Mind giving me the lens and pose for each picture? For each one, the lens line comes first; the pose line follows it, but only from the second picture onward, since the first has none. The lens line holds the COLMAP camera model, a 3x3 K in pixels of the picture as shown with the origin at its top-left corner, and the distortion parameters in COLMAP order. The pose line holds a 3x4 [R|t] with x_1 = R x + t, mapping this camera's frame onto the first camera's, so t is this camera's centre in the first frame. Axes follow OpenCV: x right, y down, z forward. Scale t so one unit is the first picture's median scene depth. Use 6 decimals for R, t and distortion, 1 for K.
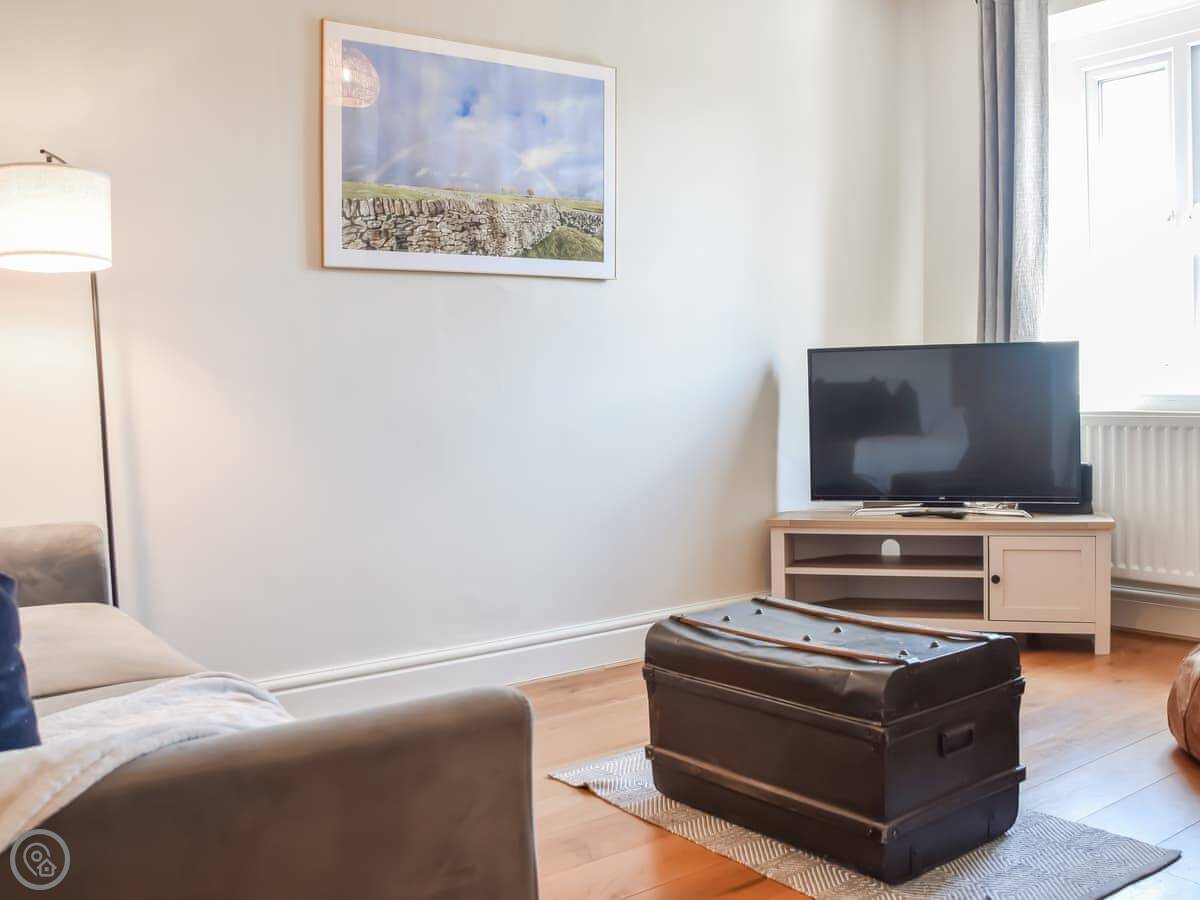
lens RADIAL K [[1136.2, 0, 600.0], [0, 1136.2, 450.0], [0, 0, 1]] dist [-0.177016, 0.165232]
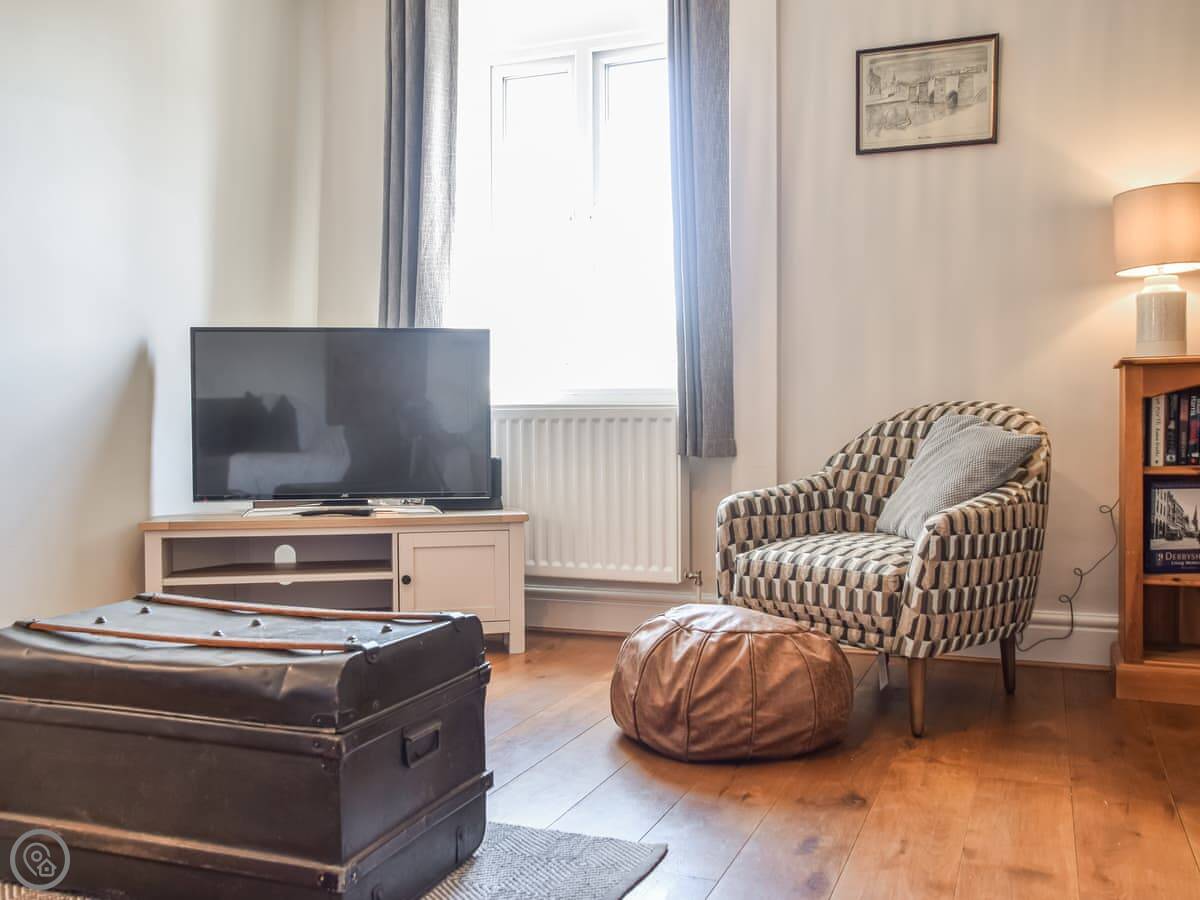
lens RADIAL K [[1128.5, 0, 600.7], [0, 1128.5, 462.8], [0, 0, 1]] dist [-0.086055, 0.190090]
pose [[0.852014, 0.006776, 0.523475, 0.009956], [0.002824, 0.999842, -0.017538, 0.099752], [-0.523511, 0.016421, 0.851860, 0.326503]]
